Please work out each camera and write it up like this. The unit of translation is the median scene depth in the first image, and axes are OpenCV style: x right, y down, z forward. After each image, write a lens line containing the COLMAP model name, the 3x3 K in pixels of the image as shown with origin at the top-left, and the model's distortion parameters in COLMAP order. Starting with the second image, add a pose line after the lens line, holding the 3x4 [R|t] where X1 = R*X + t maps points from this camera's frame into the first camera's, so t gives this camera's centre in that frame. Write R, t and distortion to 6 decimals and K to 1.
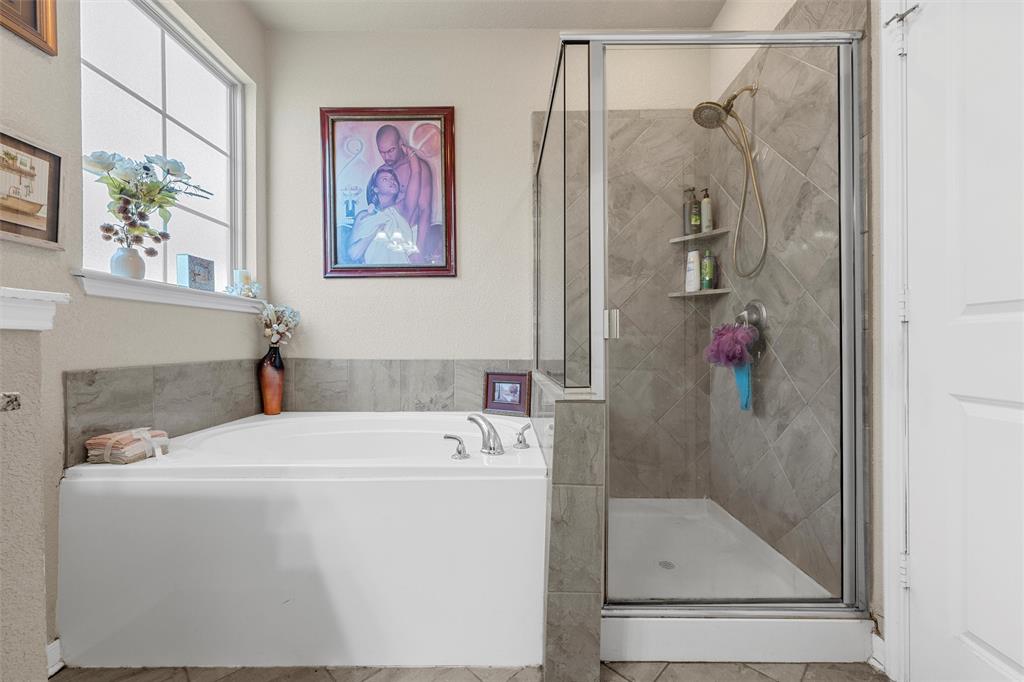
lens RADIAL K [[401.3, 0, 512.0], [0, 401.3, 341.0], [0, 0, 1]] dist [-0.000840, -0.000064]
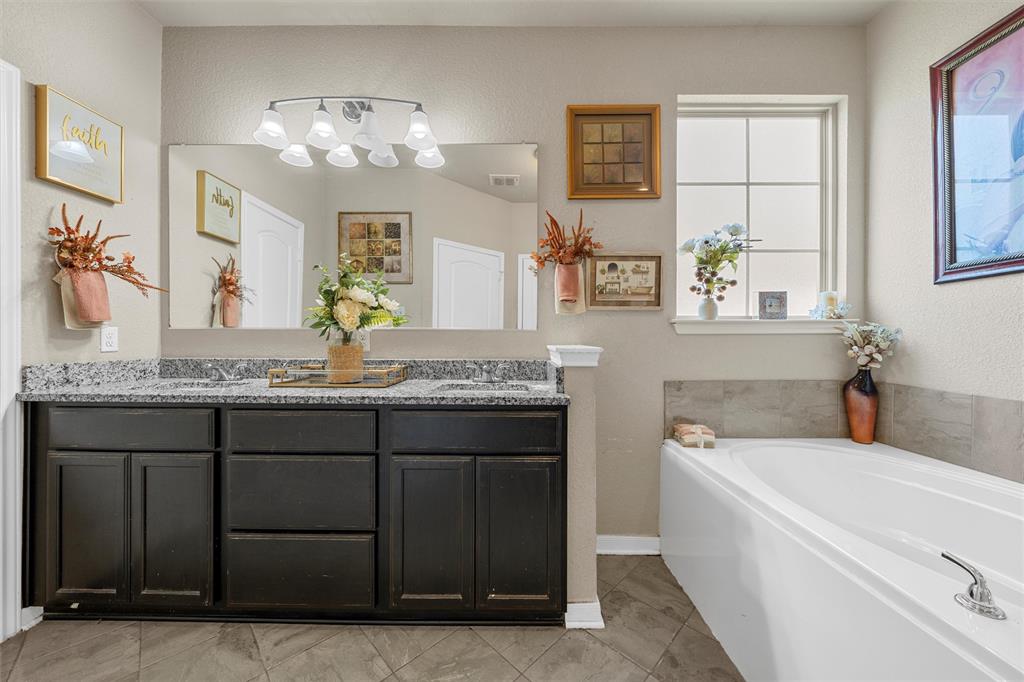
lens RADIAL K [[355.4, 0, 512.0], [0, 355.4, 341.0], [0, 0, 1]] dist [0.000404, -0.000071]
pose [[0.019943, -0.003772, -0.999794, 0.214347], [0.002111, 0.999991, -0.003730, -0.051876], [0.999799, -0.002036, 0.019950, 0.189803]]
